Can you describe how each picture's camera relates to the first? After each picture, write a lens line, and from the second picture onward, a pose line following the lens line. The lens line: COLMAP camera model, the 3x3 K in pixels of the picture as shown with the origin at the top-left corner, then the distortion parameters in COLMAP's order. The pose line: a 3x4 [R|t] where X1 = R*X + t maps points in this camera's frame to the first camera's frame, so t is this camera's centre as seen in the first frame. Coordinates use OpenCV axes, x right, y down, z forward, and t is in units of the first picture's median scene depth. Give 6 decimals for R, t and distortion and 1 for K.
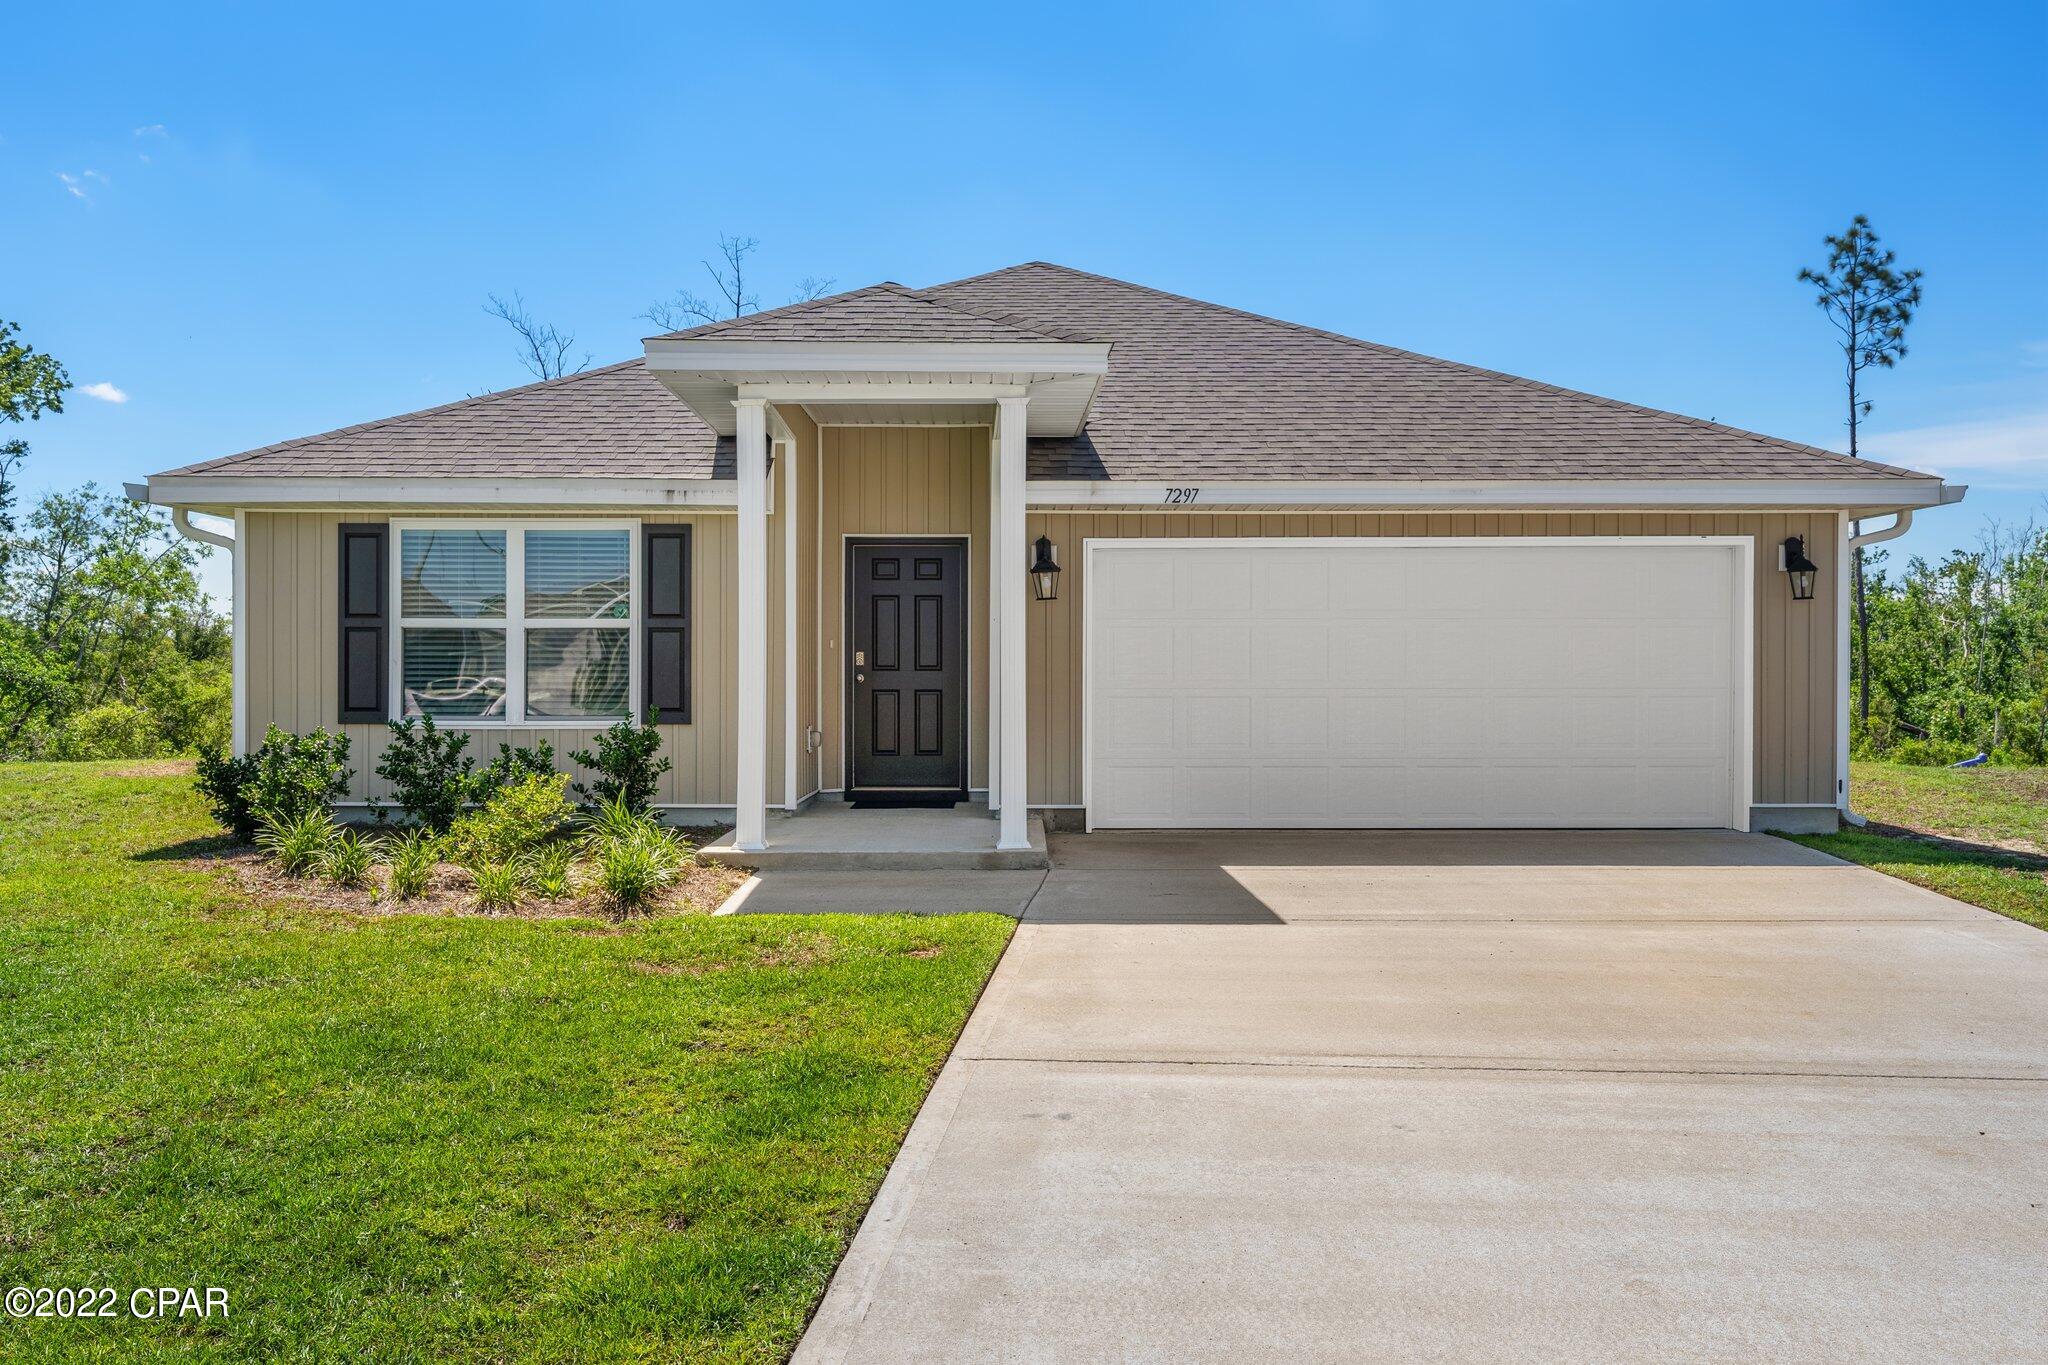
lens RADIAL K [[1635.5, 0, 1014.8], [0, 1635.5, 679.1], [0, 0, 1]] dist [0.005316, -0.001433]
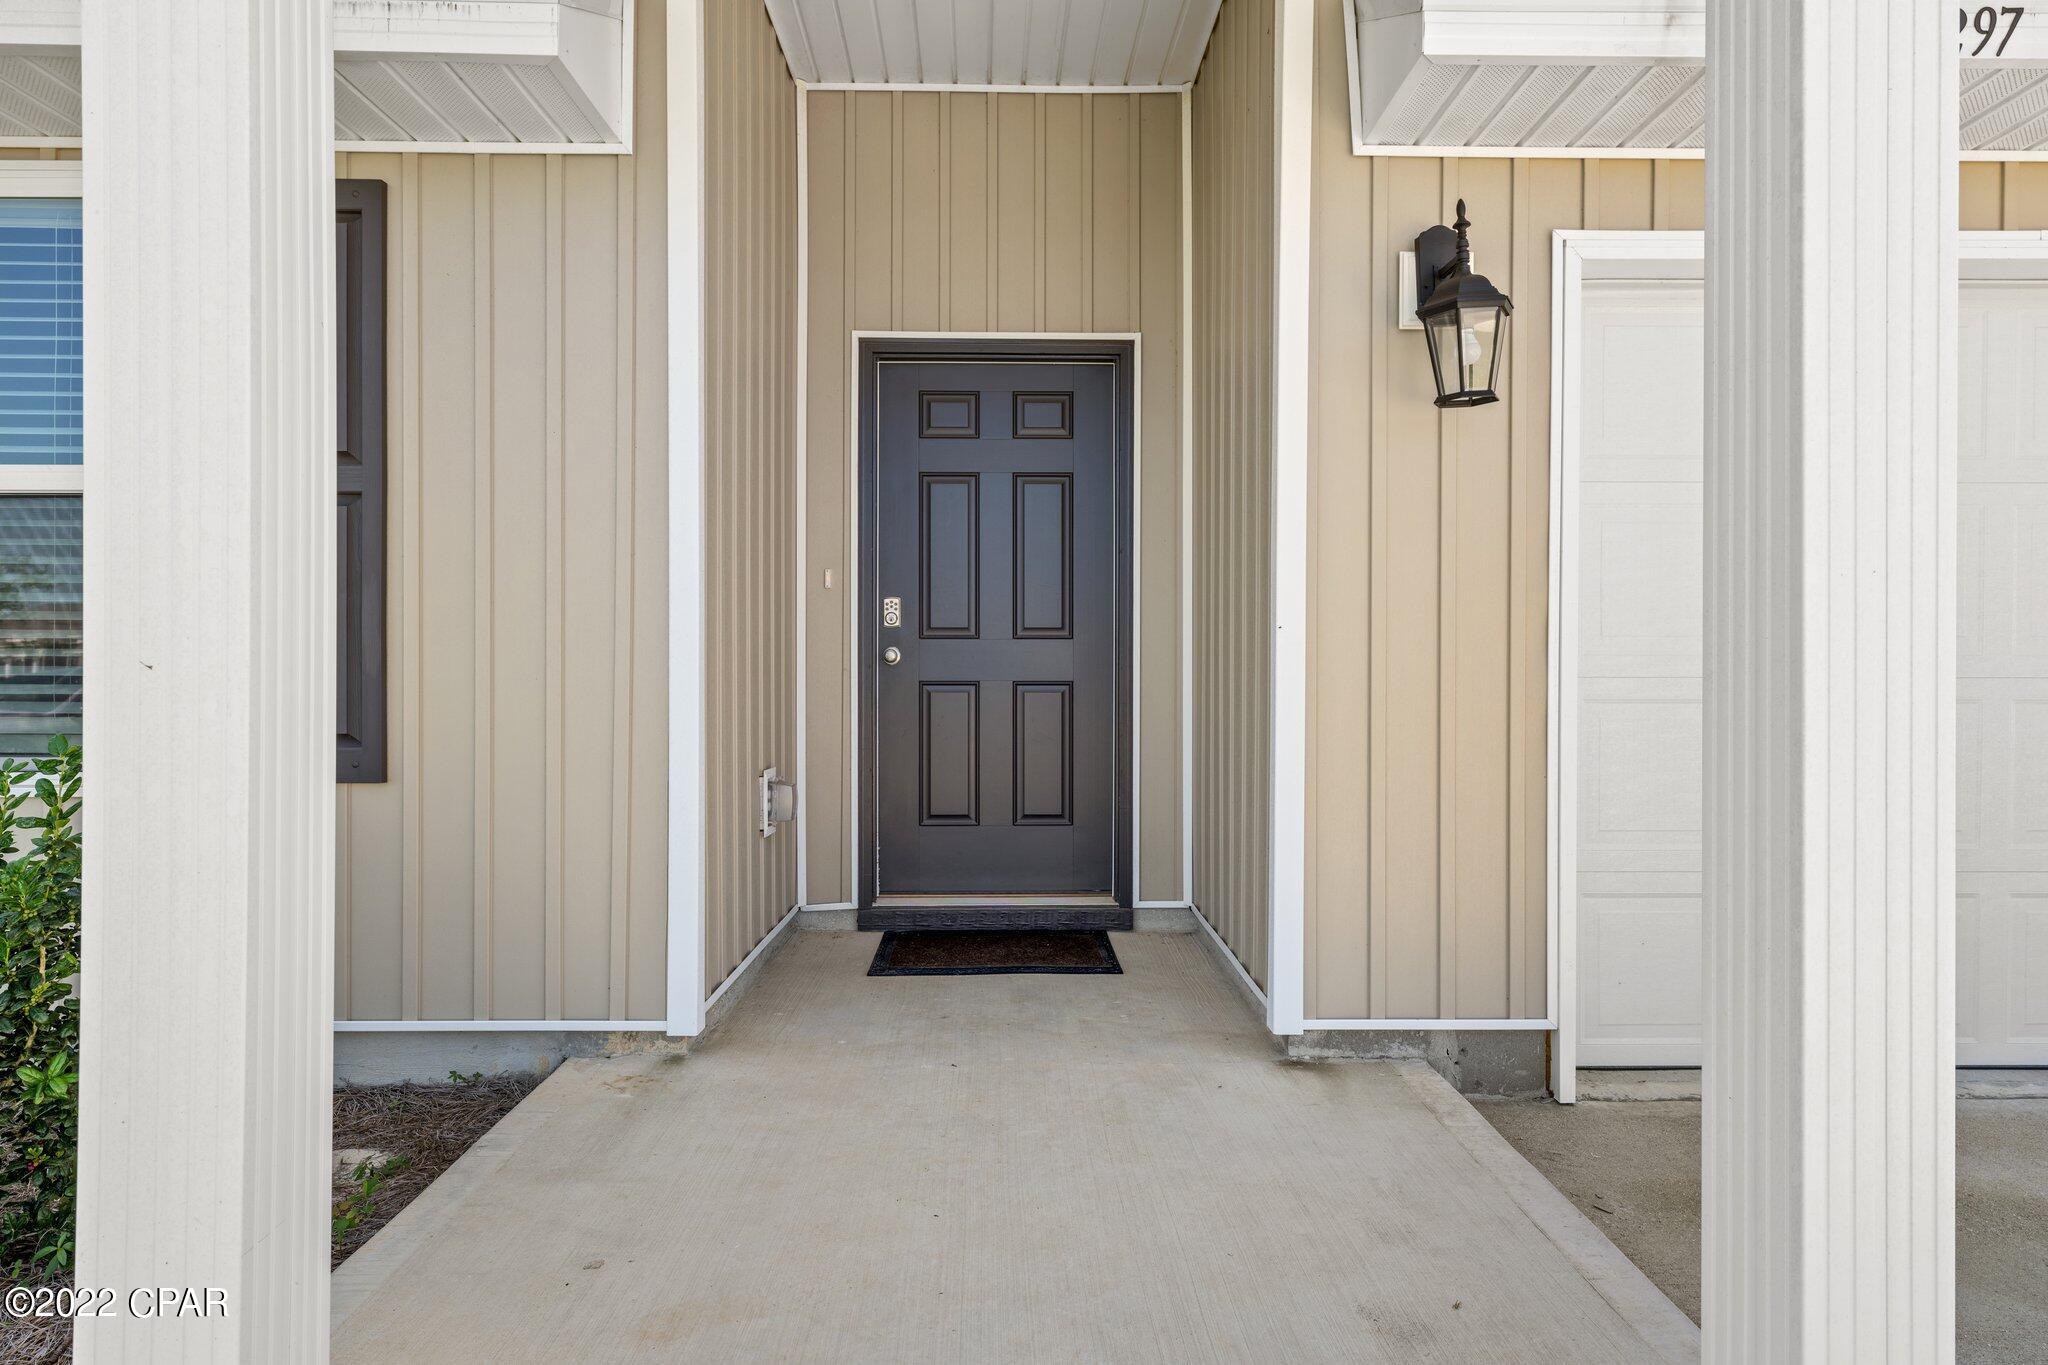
lens RADIAL K [[1187.9, 0, 1019.8], [0, 1187.9, 689.9], [0, 0, 1]] dist [0.002675, -0.001472]
pose [[0.999785, 0.002379, 0.020608, -0.074244], [-0.002769, 0.999817, 0.018930, 0.003222], [-0.020560, -0.018983, 0.999608, 0.753054]]
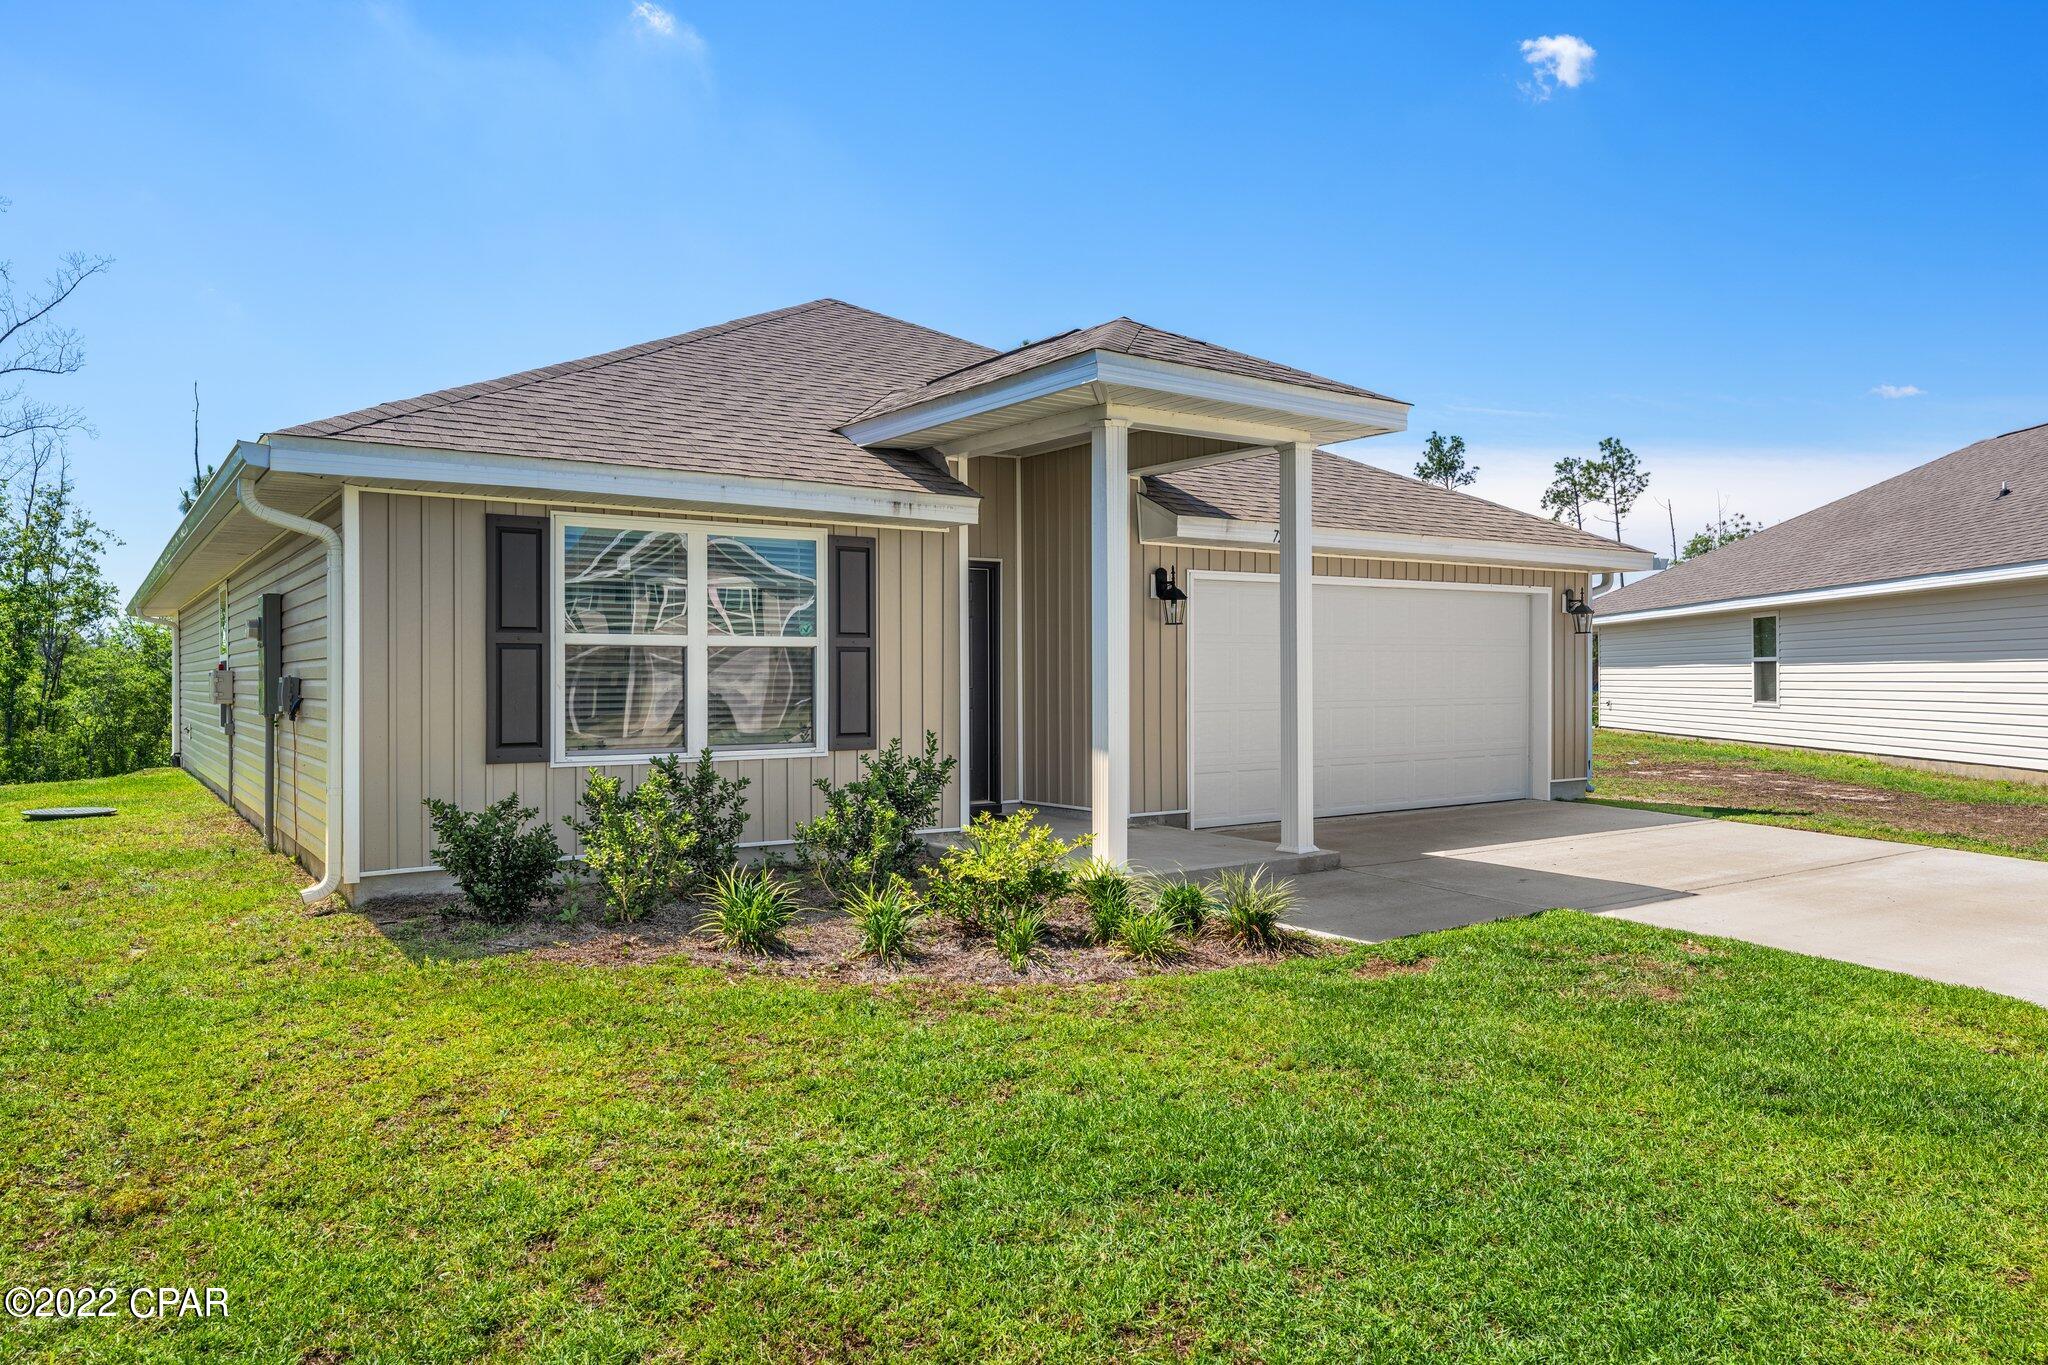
lens RADIAL K [[1392.7, 0, 1031.9], [0, 1392.7, 681.9], [0, 0, 1]] dist [-0.010965, -0.000094]
pose [[0.814175, -0.006608, 0.580582, -0.590268], [0.005434, 0.999978, 0.003761, -0.013924], [-0.580594, 0.000093, 0.814193, 0.291364]]
